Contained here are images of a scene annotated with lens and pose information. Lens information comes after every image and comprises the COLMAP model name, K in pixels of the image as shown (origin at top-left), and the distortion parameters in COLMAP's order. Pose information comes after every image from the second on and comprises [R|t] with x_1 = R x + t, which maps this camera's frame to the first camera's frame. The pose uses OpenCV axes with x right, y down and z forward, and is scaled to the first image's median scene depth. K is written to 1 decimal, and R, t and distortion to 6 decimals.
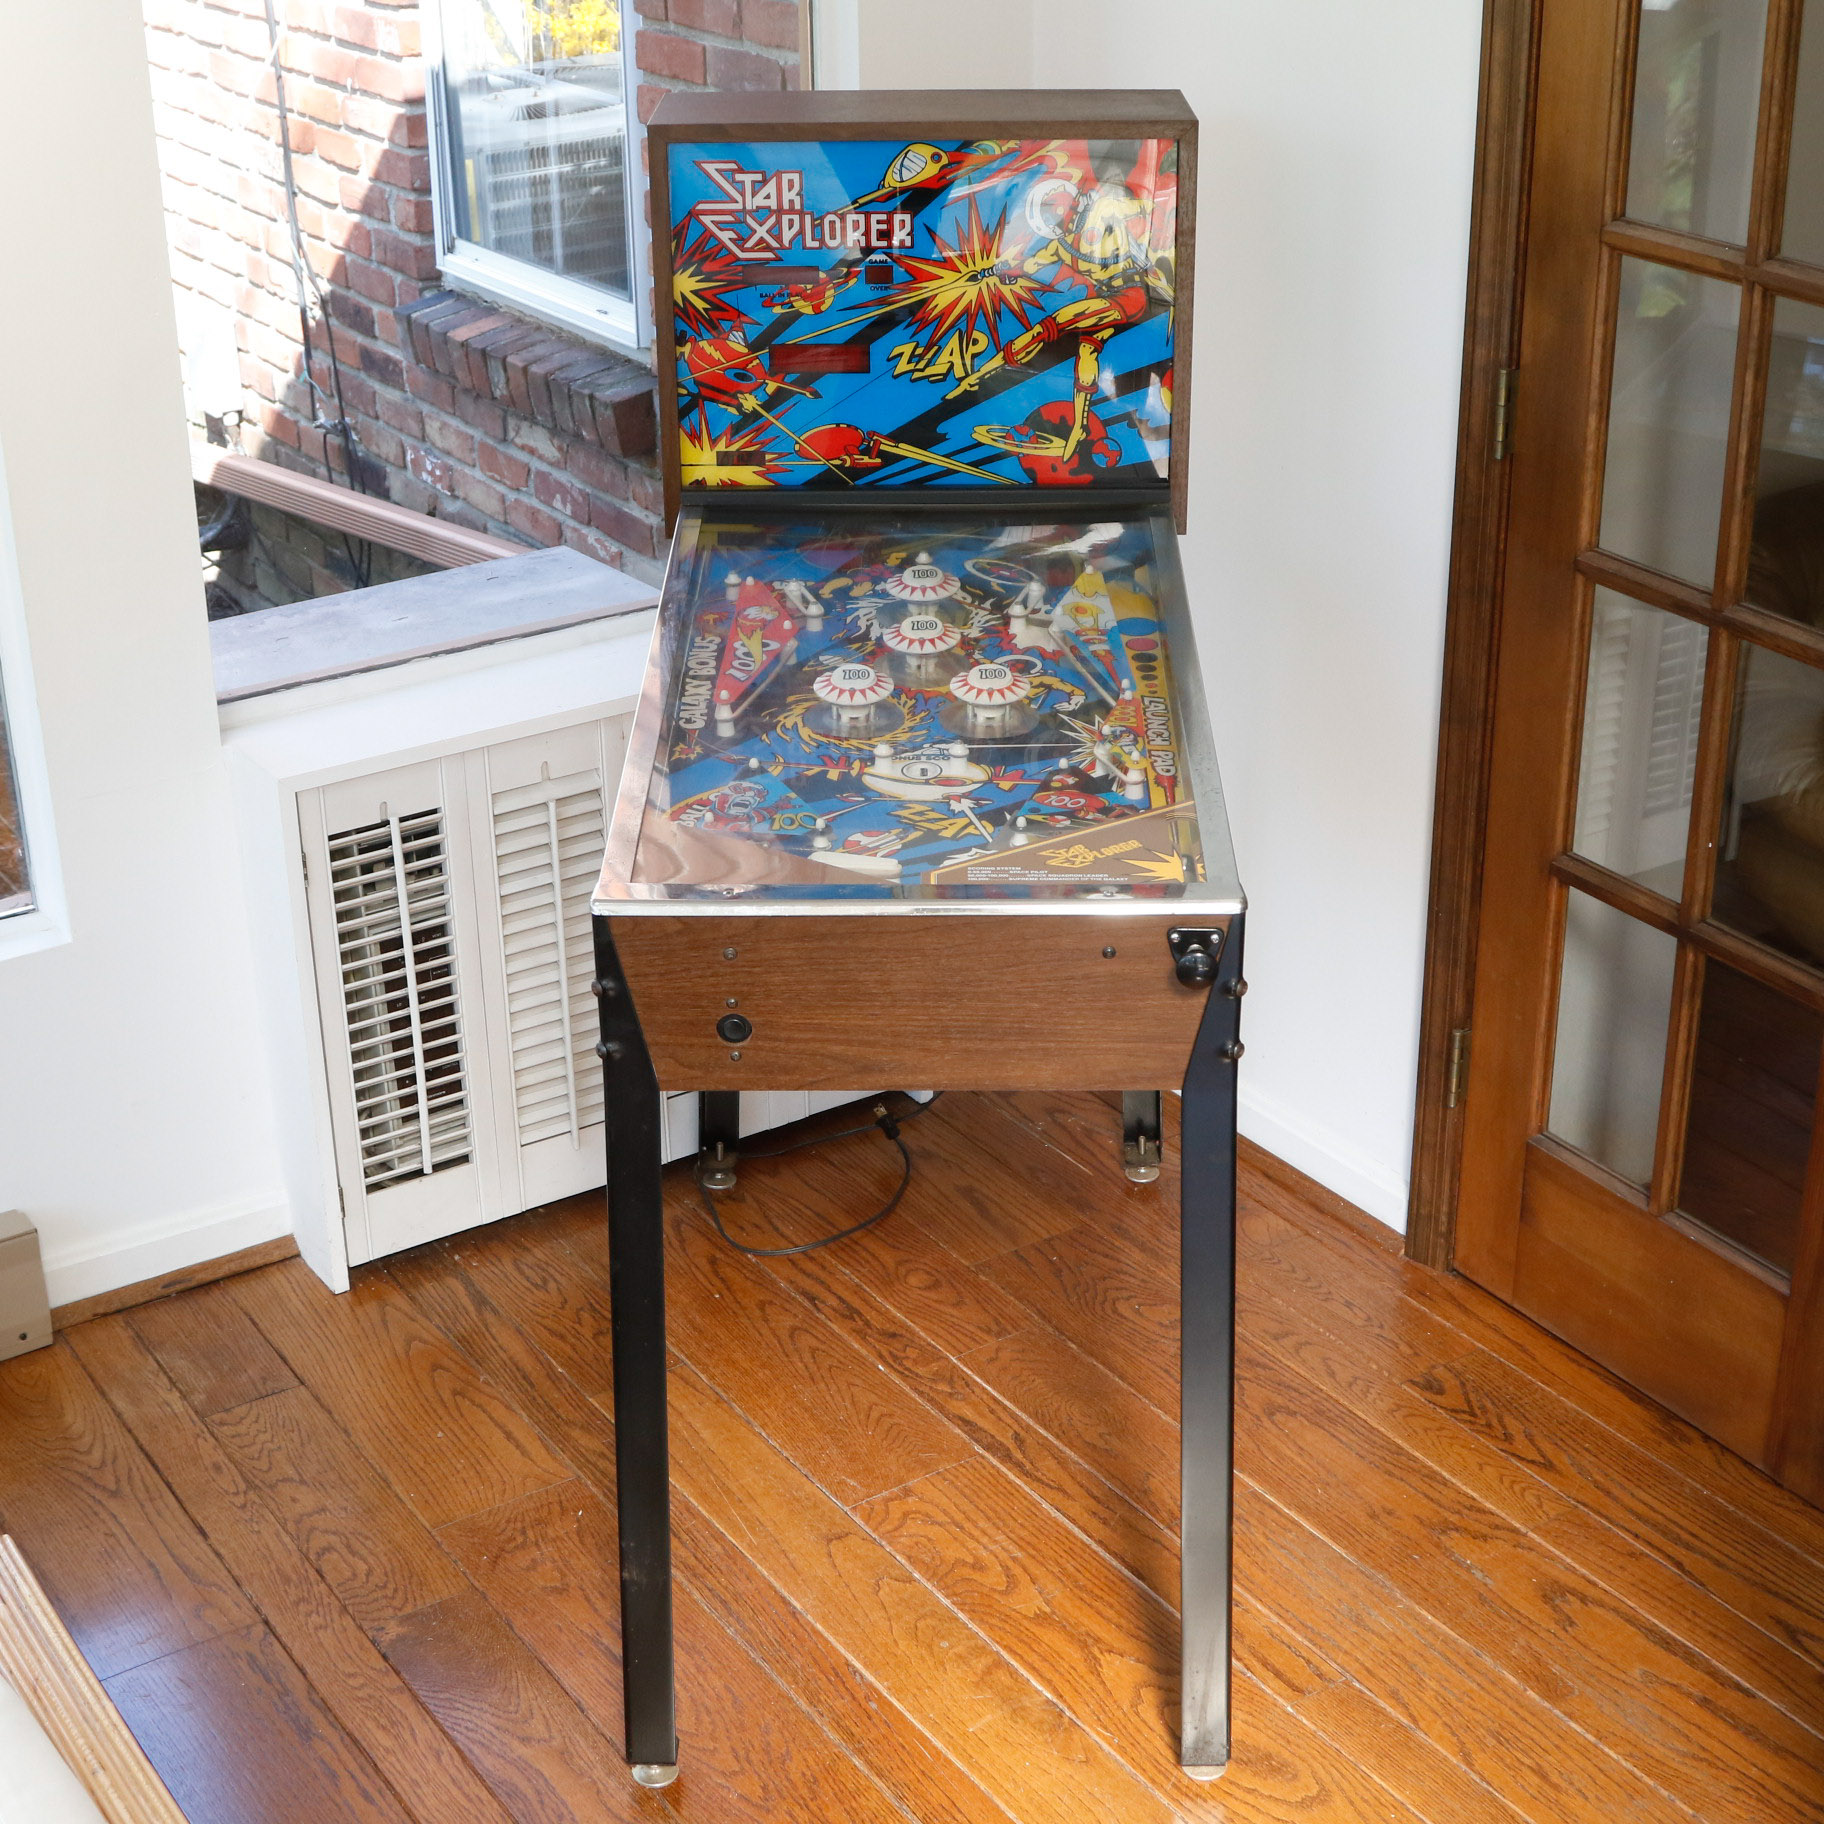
lens RADIAL K [[2987.0, 0, 918.8], [0, 2987.0, 927.9], [0, 0, 1]] dist [-0.124849, 0.000000]
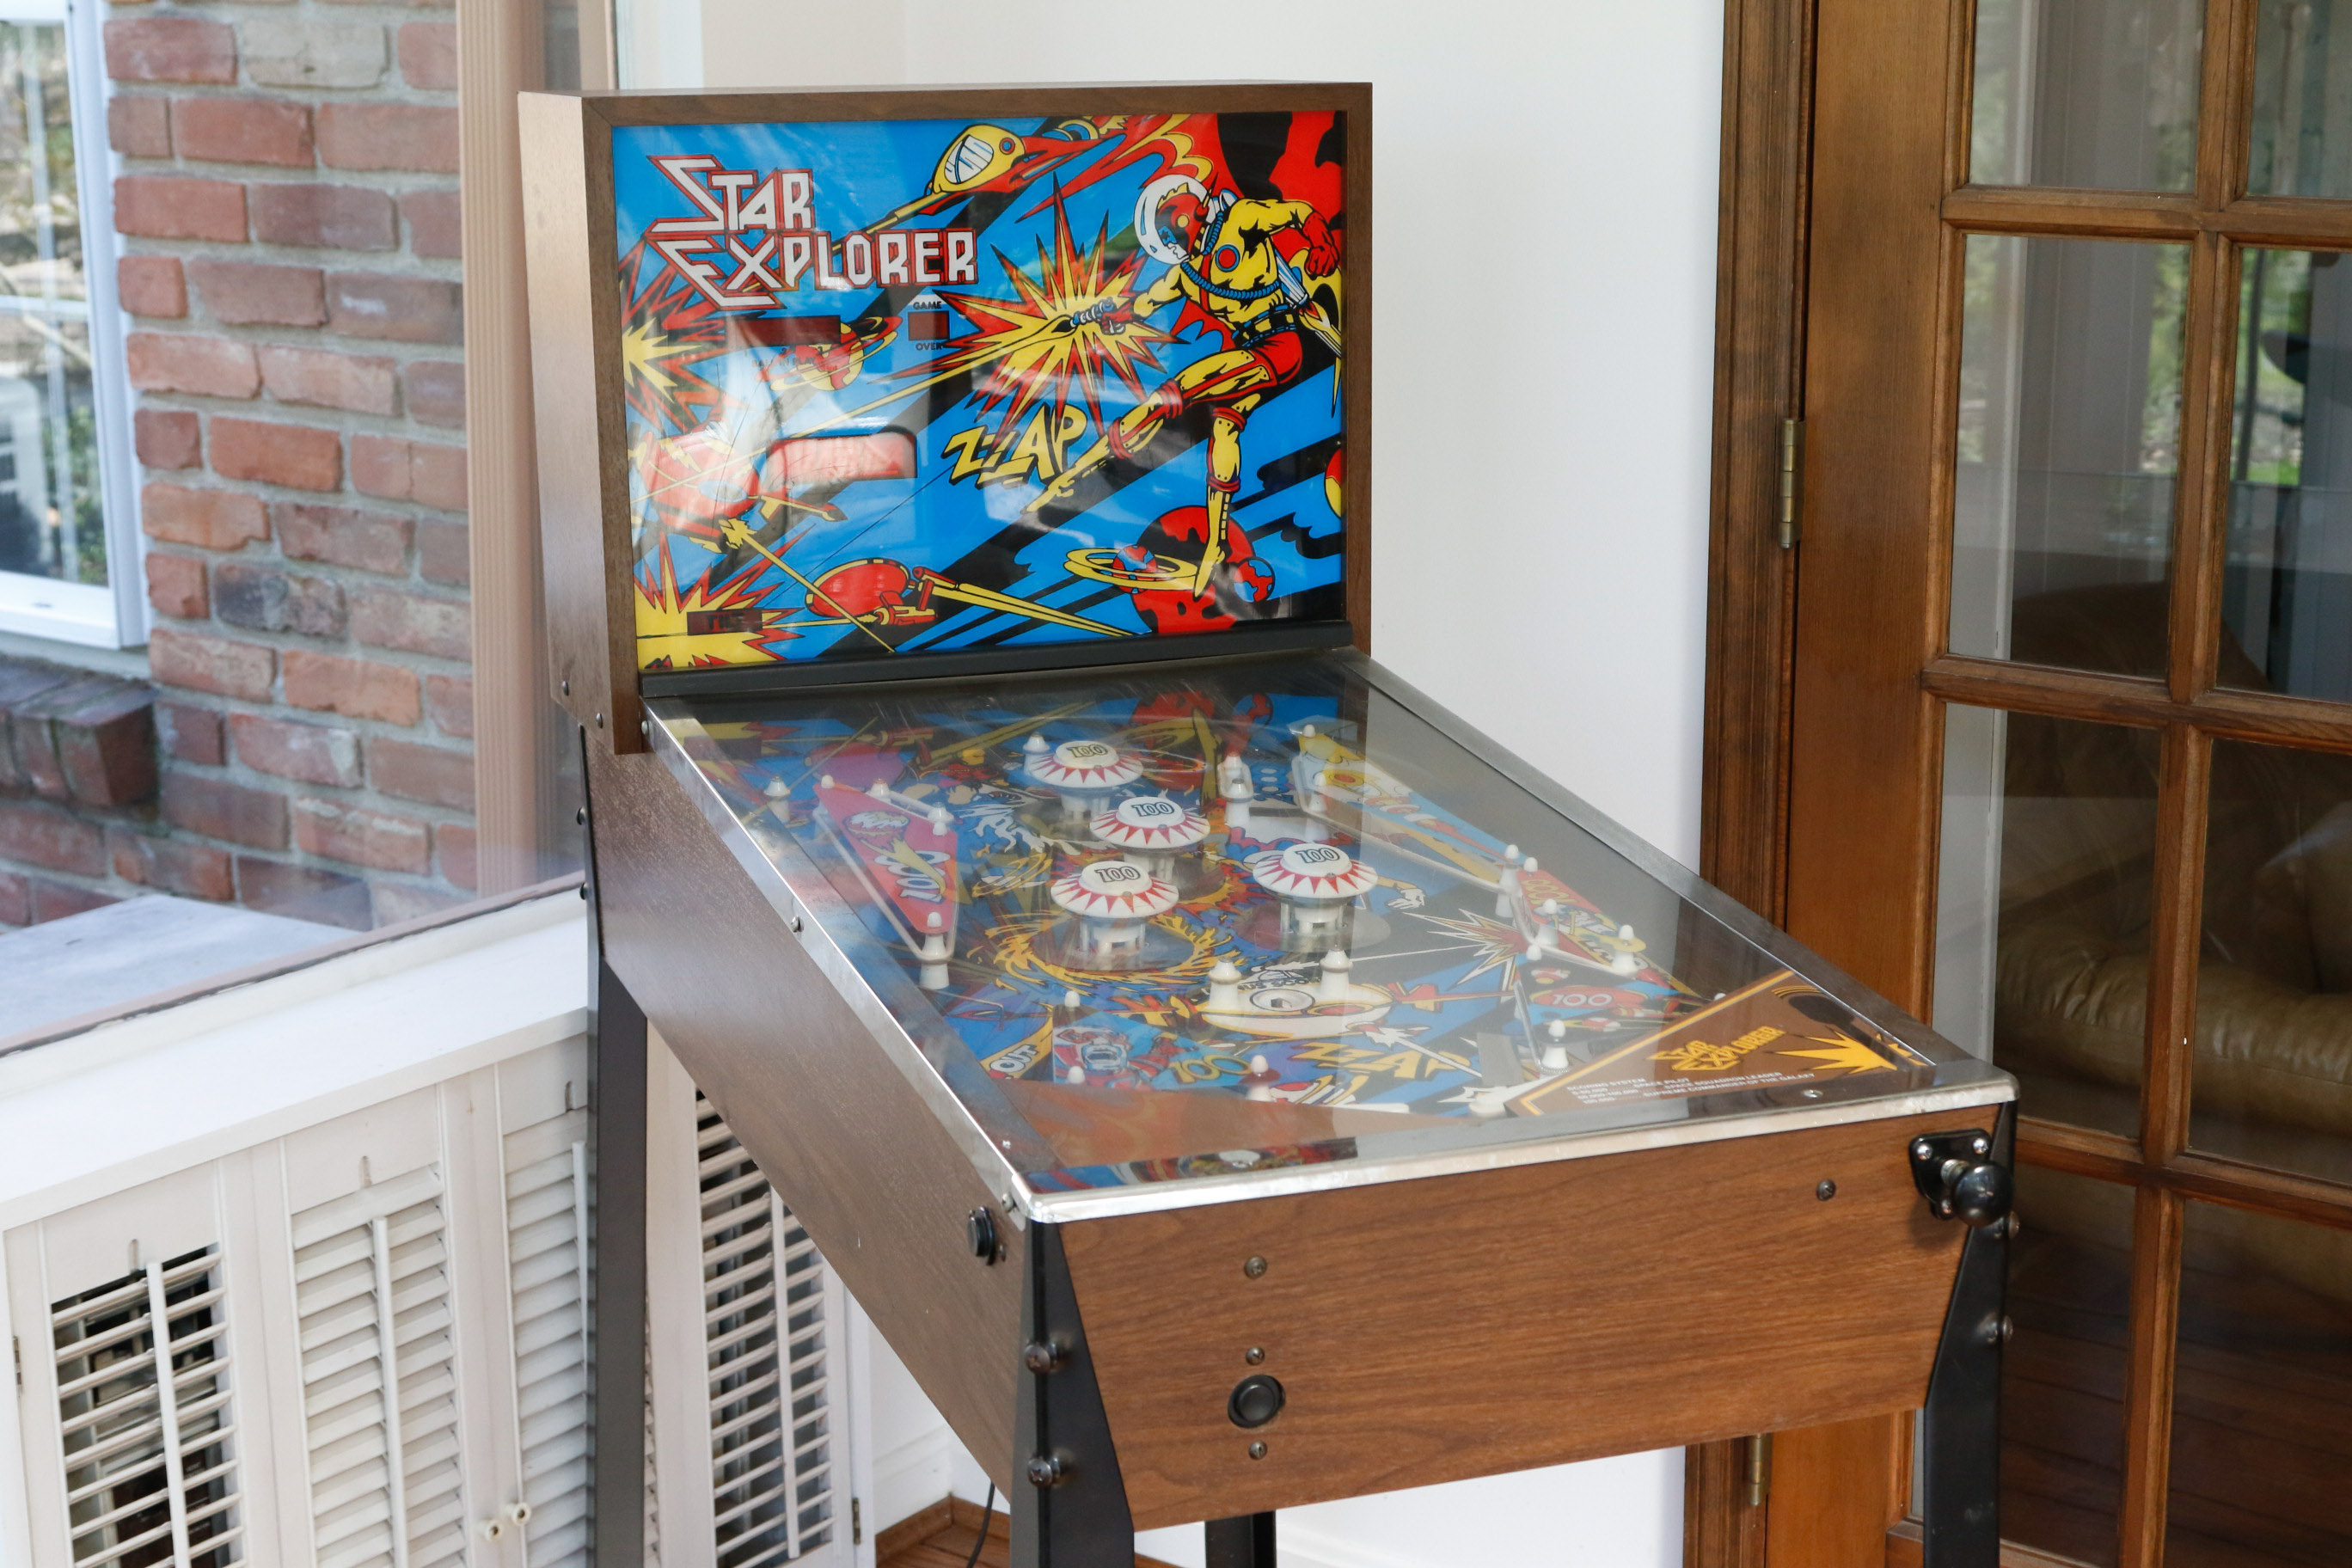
lens RADIAL K [[3629.8, 0, 1189.5], [0, 3629.8, 796.2], [0, 0, 1]] dist [-0.013287, 0.000000]
pose [[0.936787, -0.076731, 0.341384, -0.242439], [0.144322, 0.973533, -0.177215, 0.033584], [-0.318751, 0.215282, 0.923066, 0.257415]]
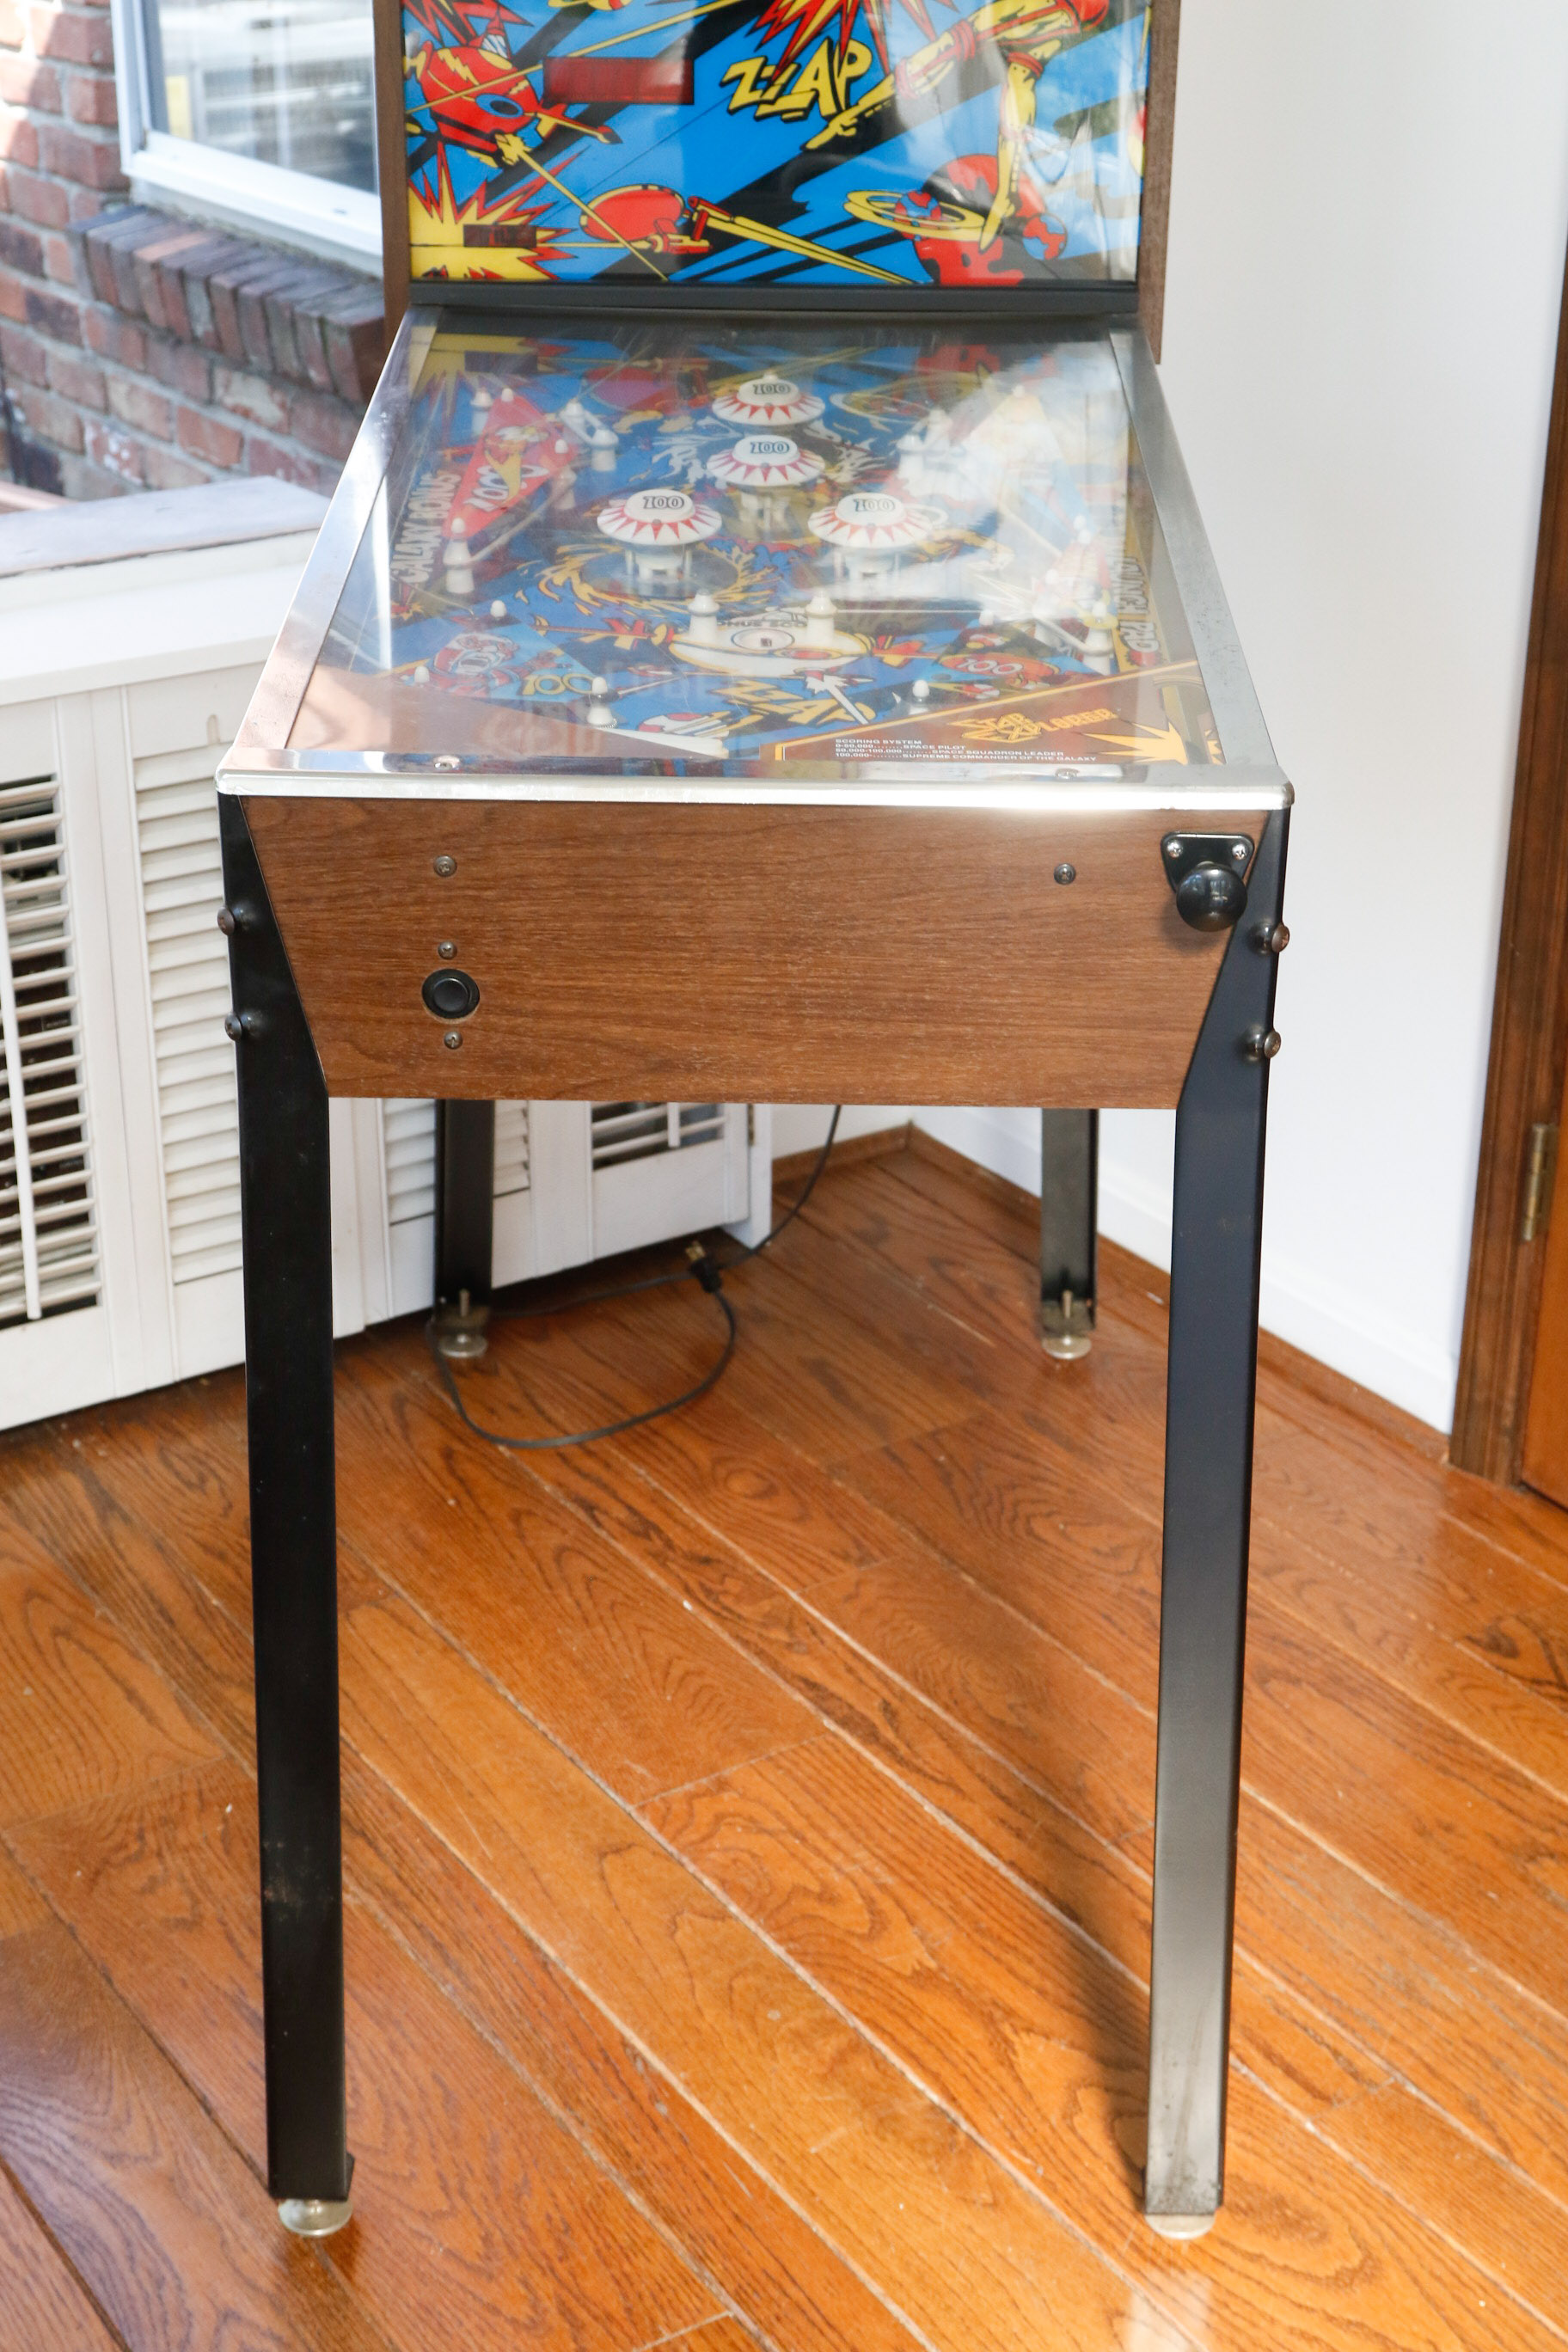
lens RADIAL K [[3464.2, 0, 767.9], [0, 3464.2, 1169.7], [0, 0, 1]] dist [-0.022757, 0.000000]
pose [[0.999853, 0.016560, 0.004449, 0.000648], [-0.016530, 0.999840, -0.006869, 0.058321], [-0.004562, 0.006794, 0.999967, 0.227528]]
